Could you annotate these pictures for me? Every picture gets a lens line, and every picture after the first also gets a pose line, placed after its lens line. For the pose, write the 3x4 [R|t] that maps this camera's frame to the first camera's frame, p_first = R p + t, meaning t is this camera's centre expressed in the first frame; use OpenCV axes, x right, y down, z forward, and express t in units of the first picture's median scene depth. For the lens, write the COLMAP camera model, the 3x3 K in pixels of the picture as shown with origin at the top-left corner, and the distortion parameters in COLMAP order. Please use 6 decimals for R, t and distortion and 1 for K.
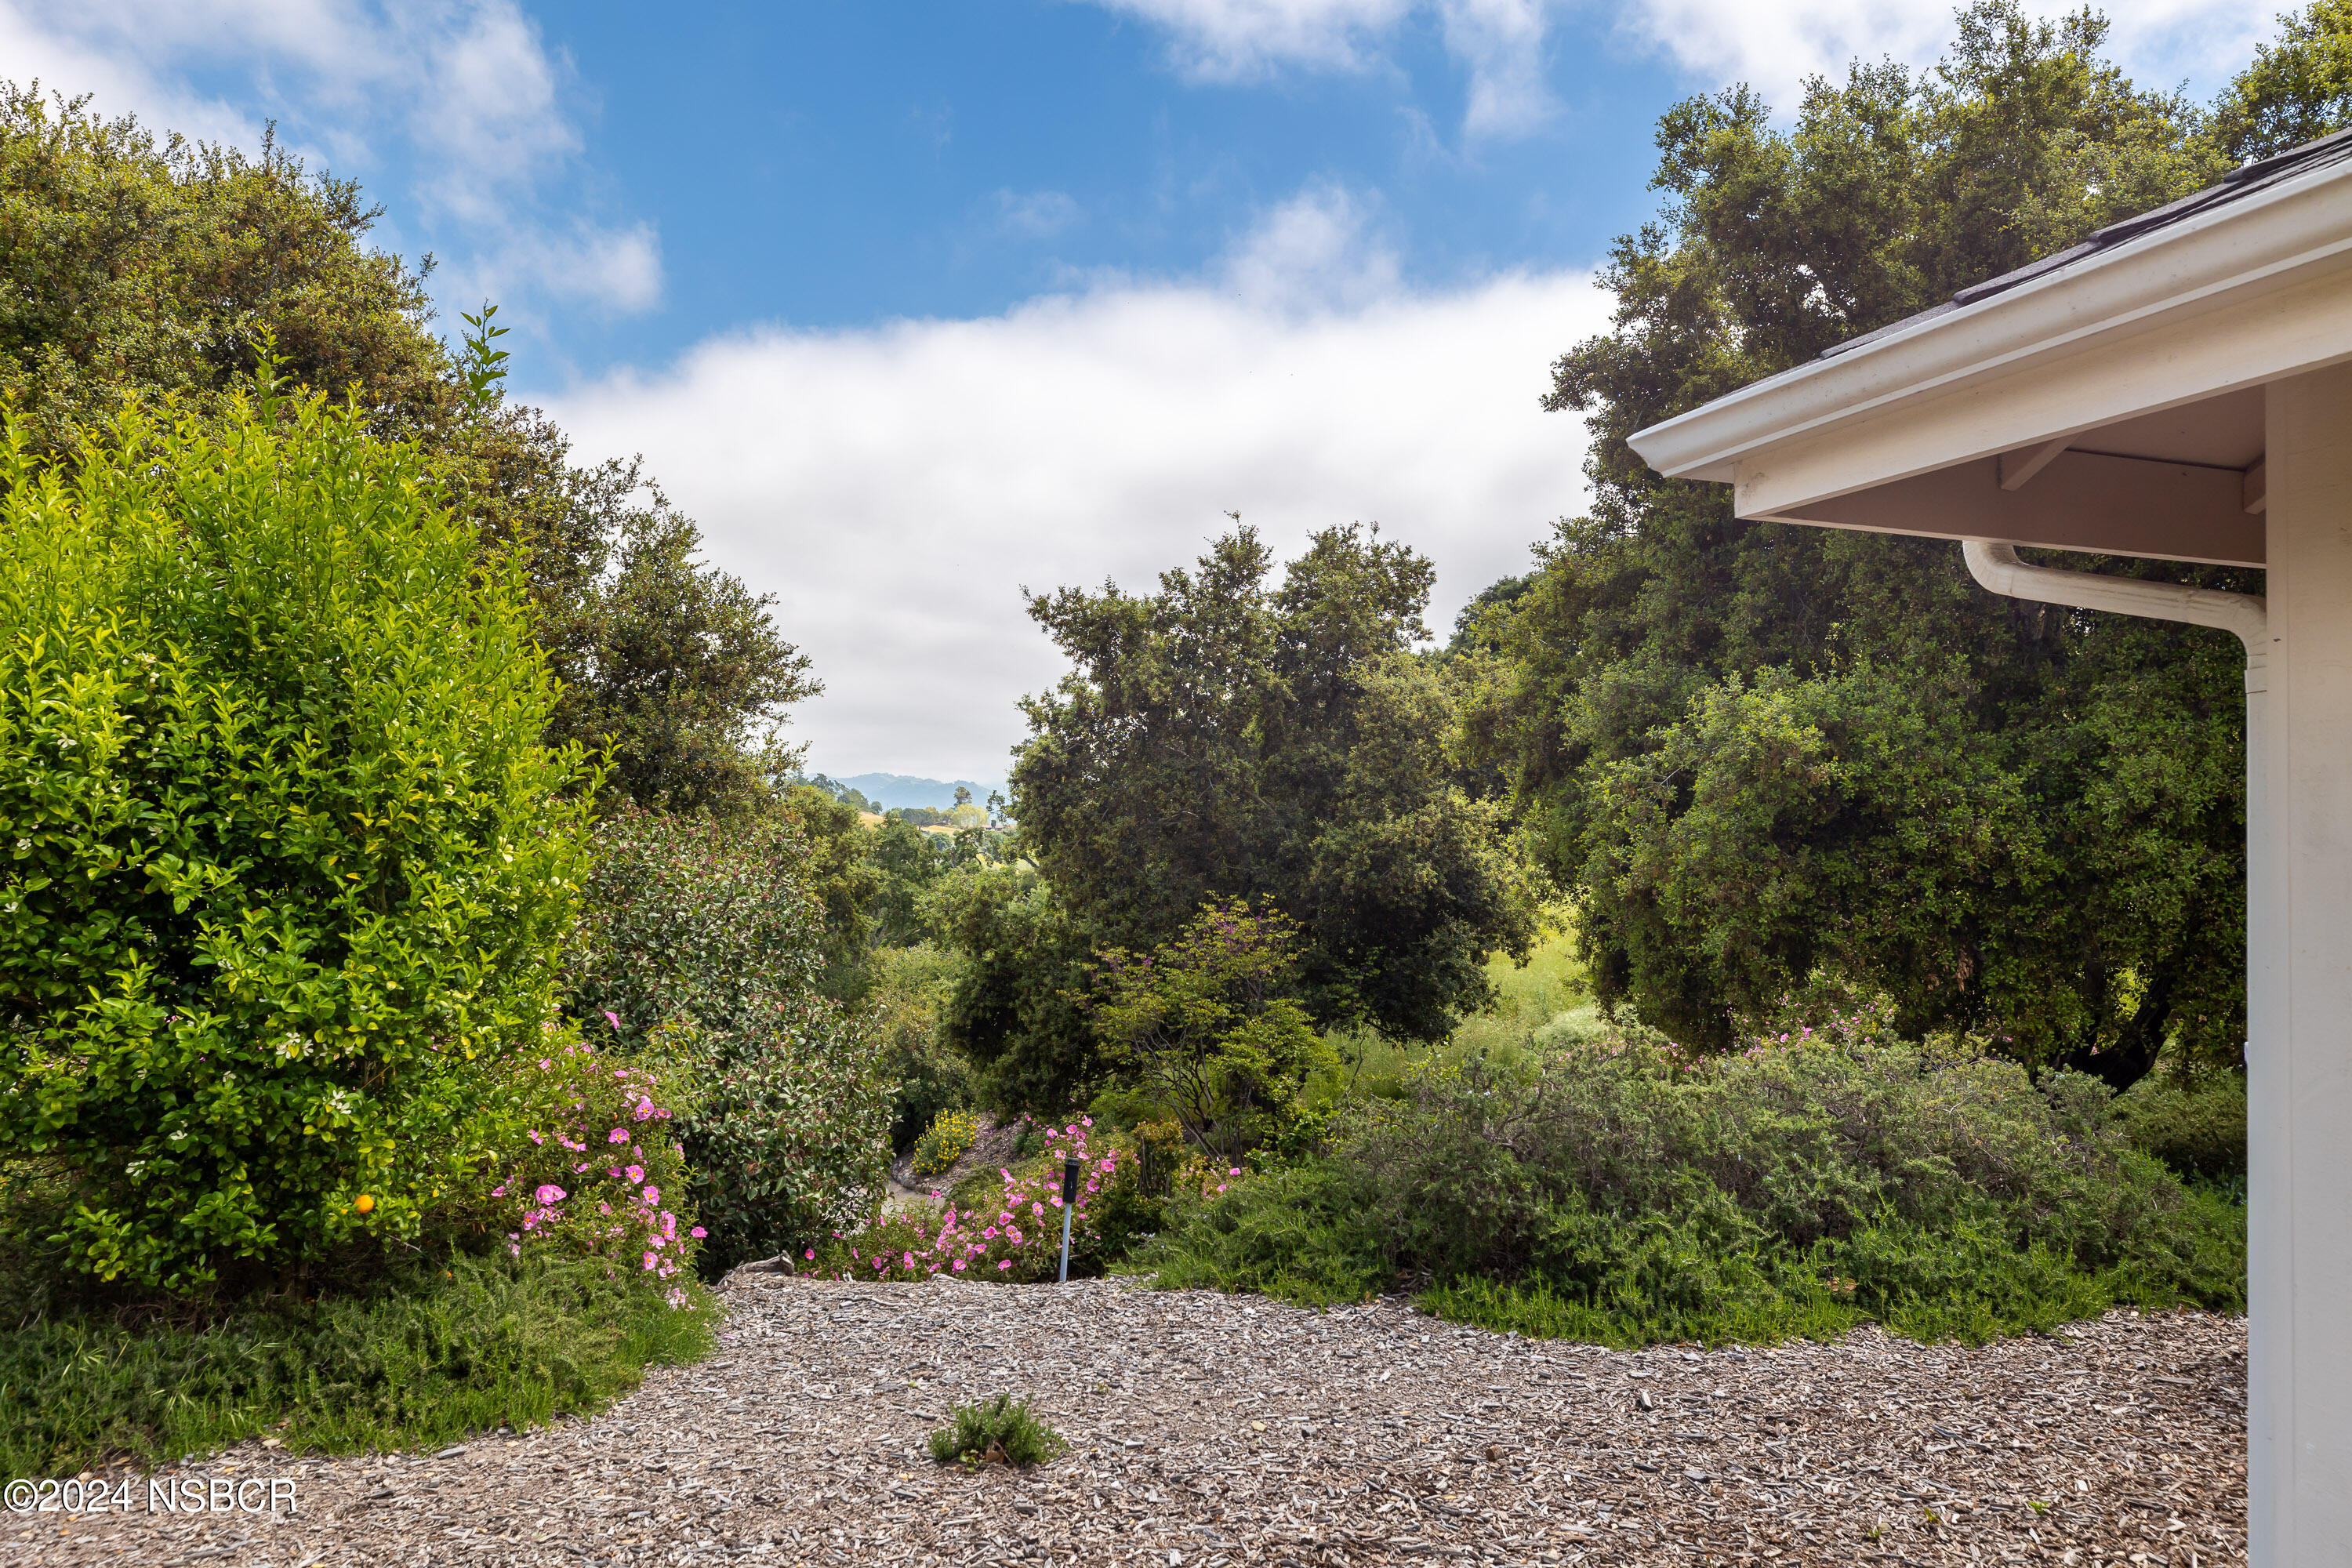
lens RADIAL K [[1767.6, 0, 1177.0], [0, 1767.6, 776.9], [0, 0, 1]] dist [0.001144, 0.003054]
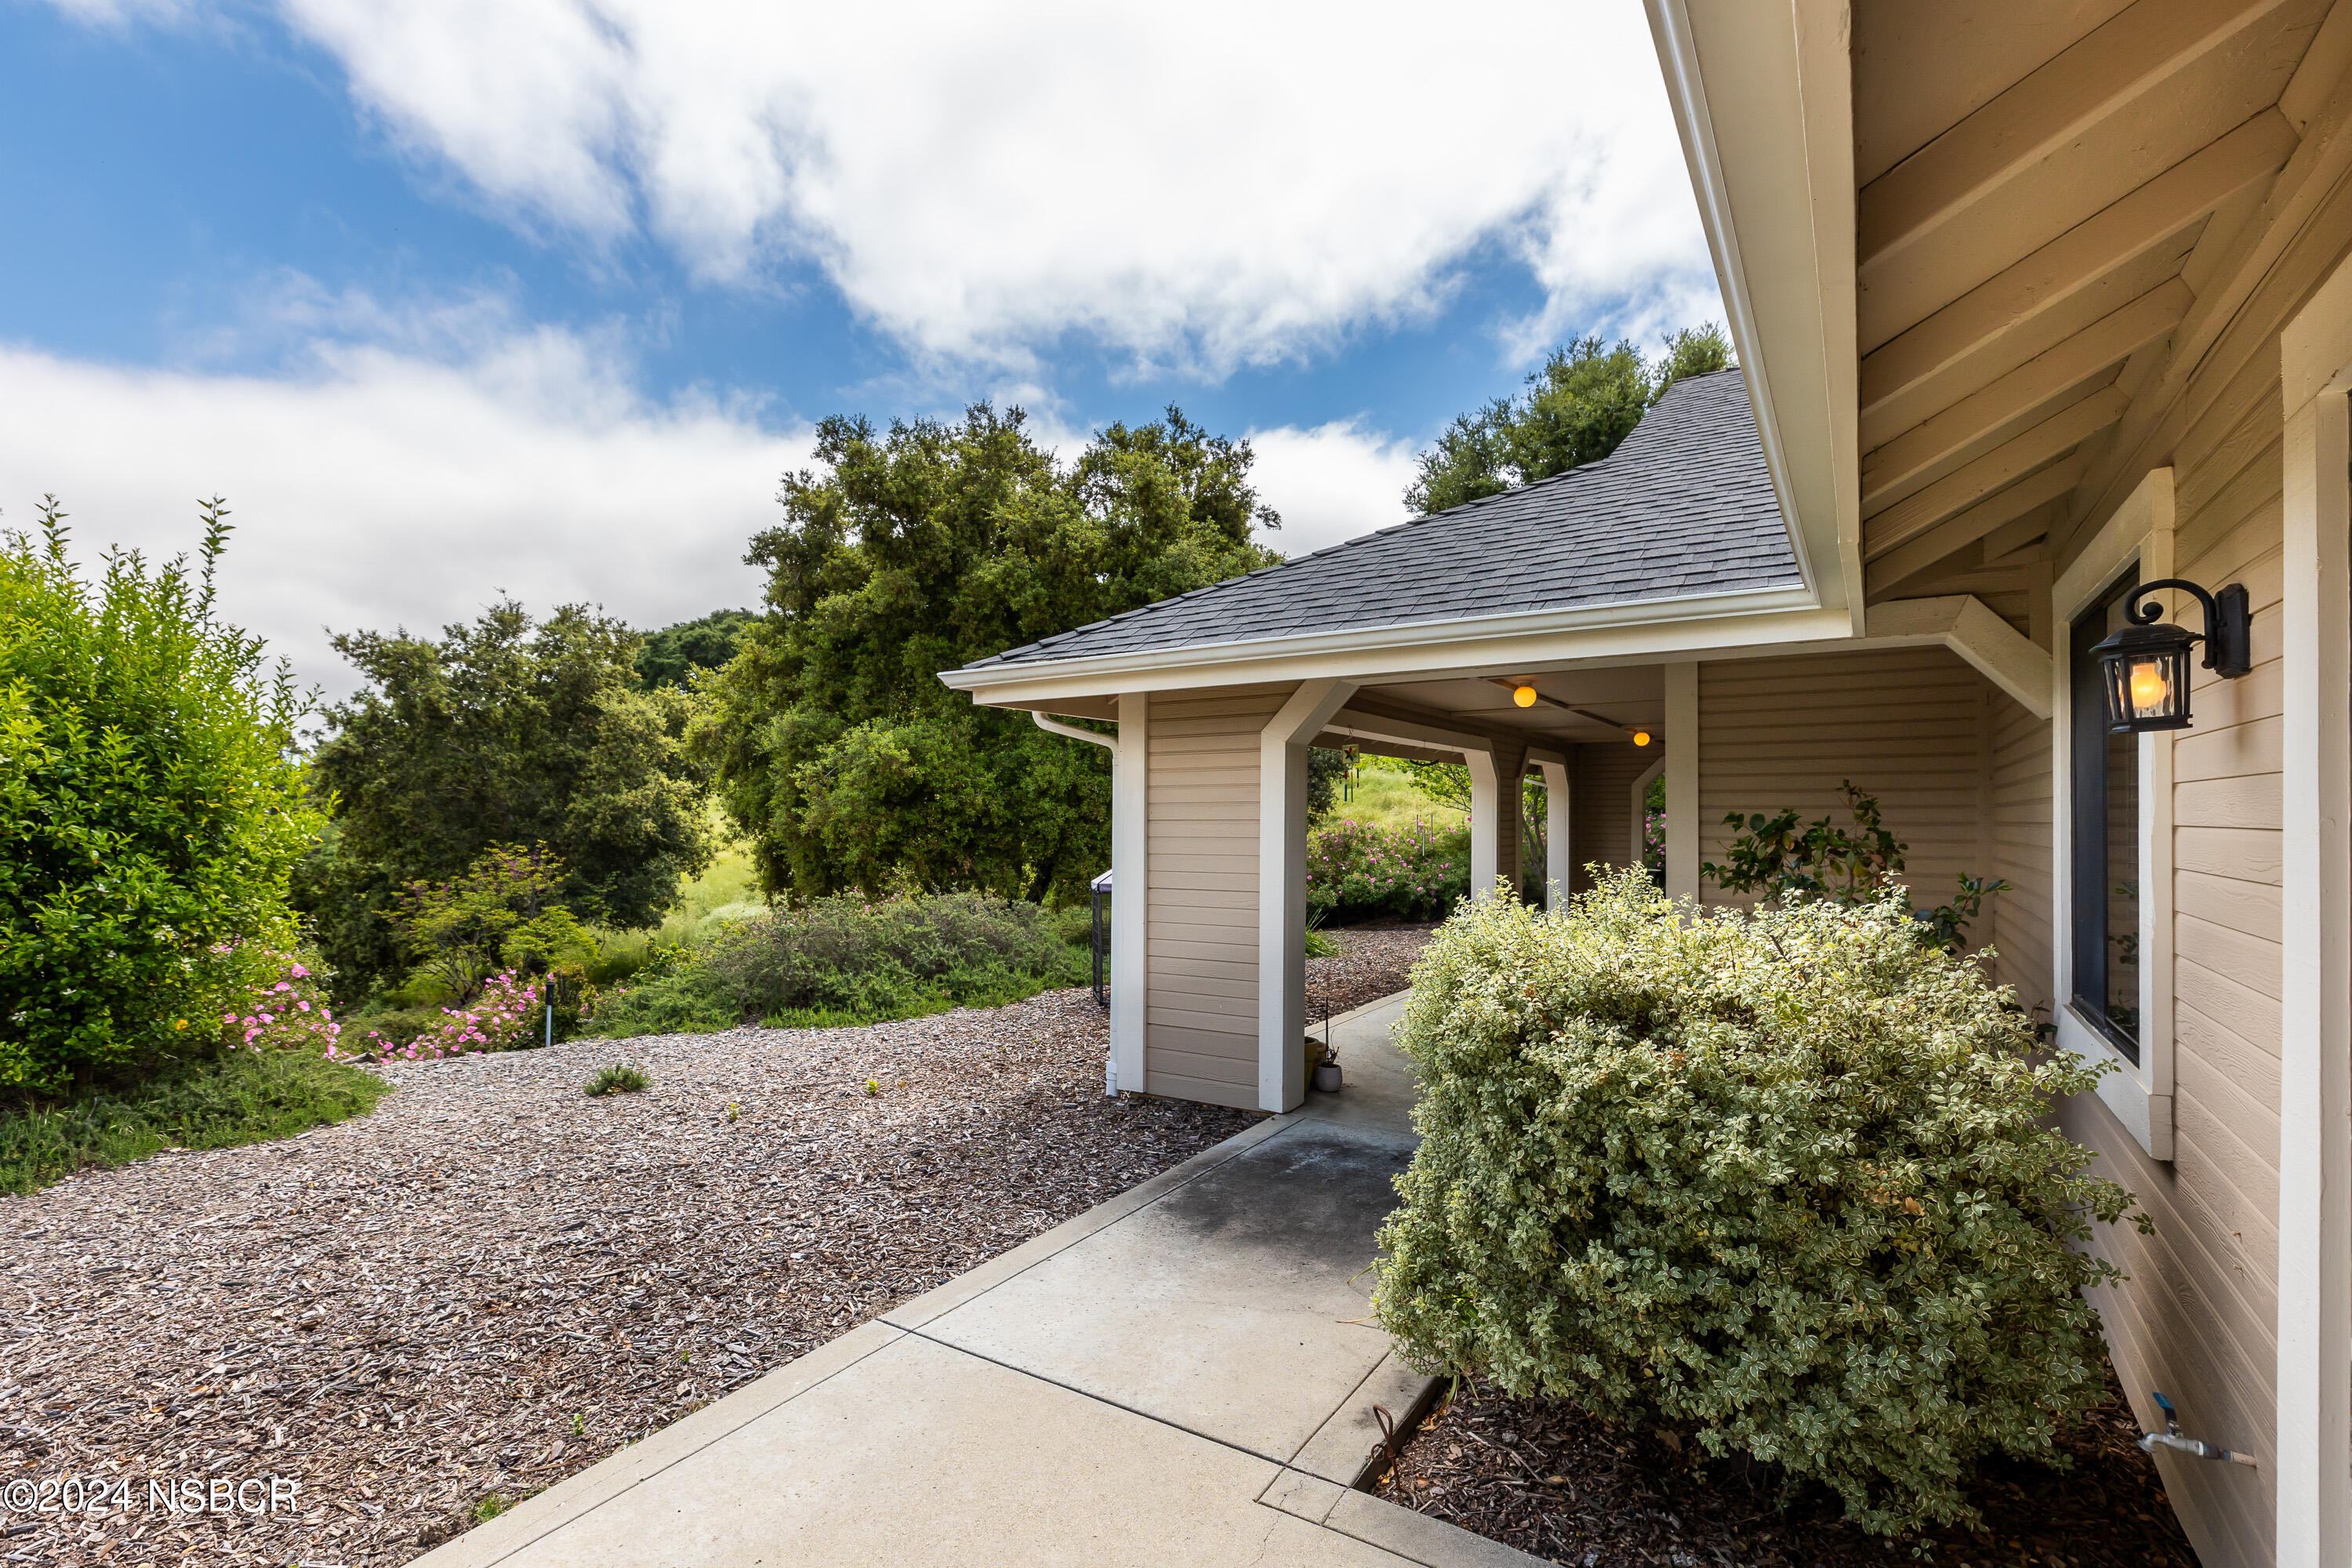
lens RADIAL K [[1104.5, 0, 1173.2], [0, 1104.5, 796.0], [0, 0, 1]] dist [-0.000506, -0.000052]
pose [[0.799110, -0.005026, 0.601164, -0.132821], [-0.013414, 0.999567, 0.026187, -0.009642], [-0.601035, -0.028991, 0.798697, -0.177132]]
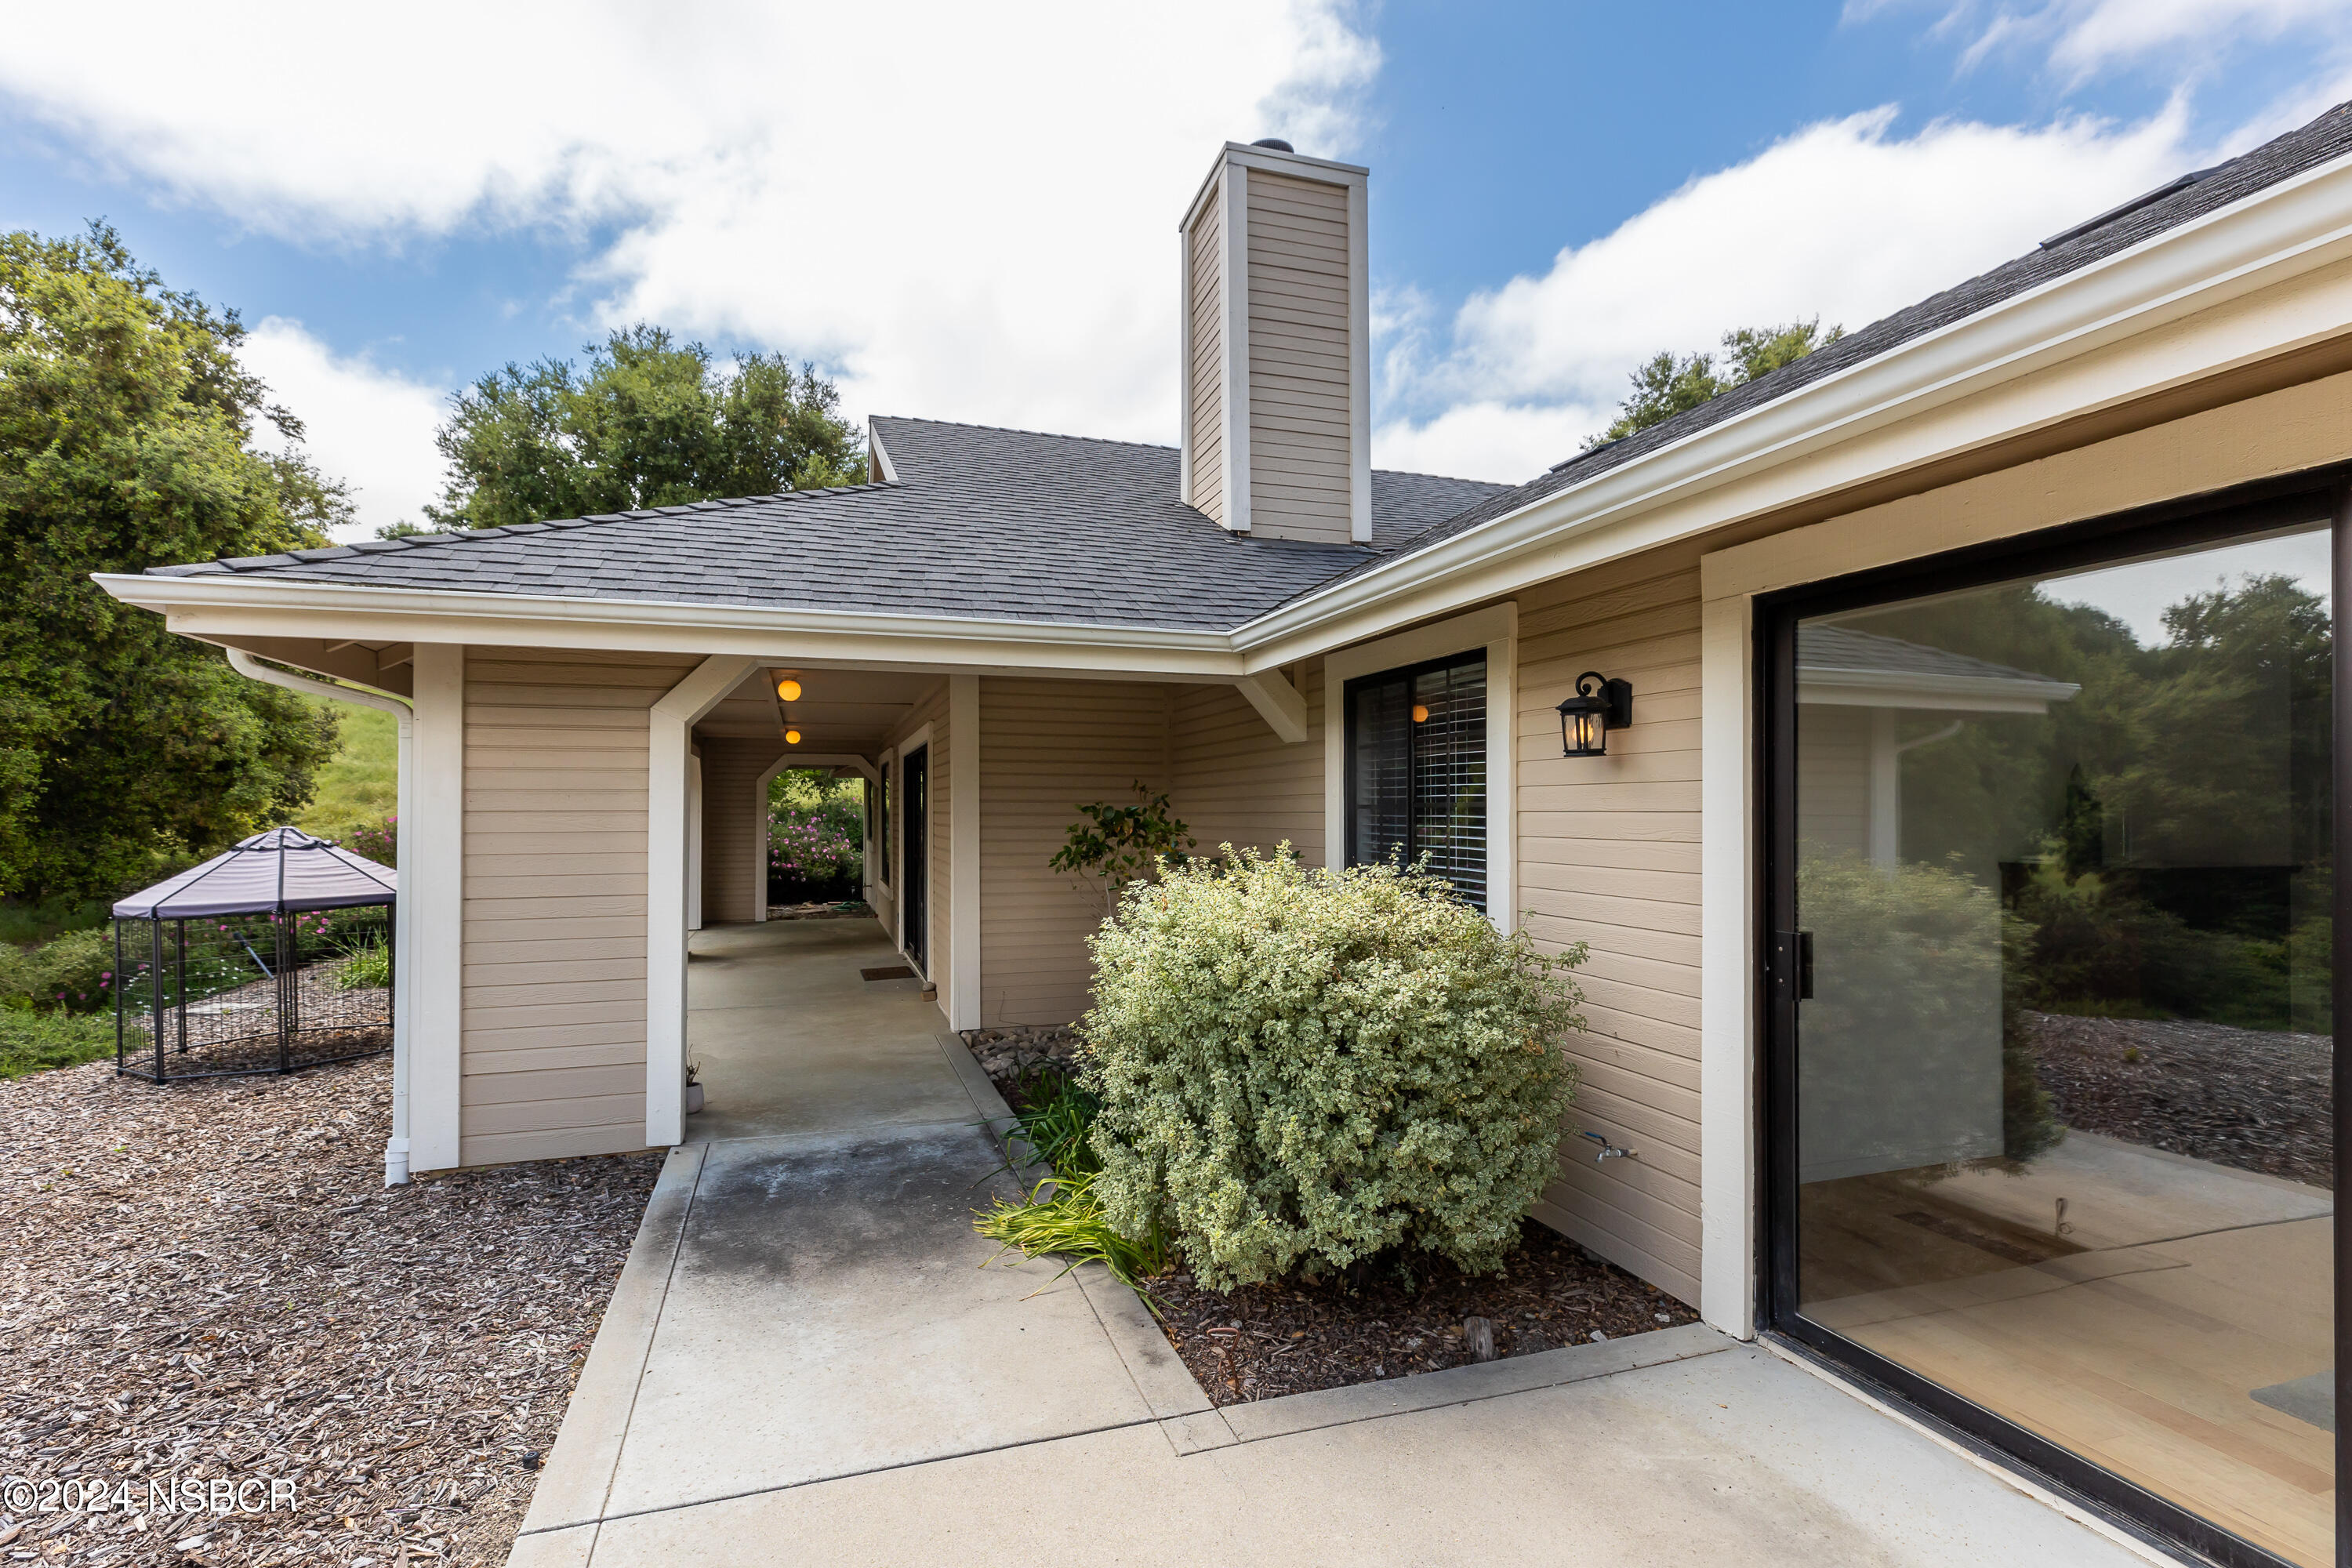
lens RADIAL K [[1067.5, 0, 1176.0], [0, 1067.5, 784.0], [0, 0, 1]] dist [0.000580, -0.000079]
pose [[0.036439, 0.010242, 0.999283, -0.199030], [-0.043153, 0.999031, -0.008666, -0.003014], [-0.998404, -0.042806, 0.036846, -0.043846]]
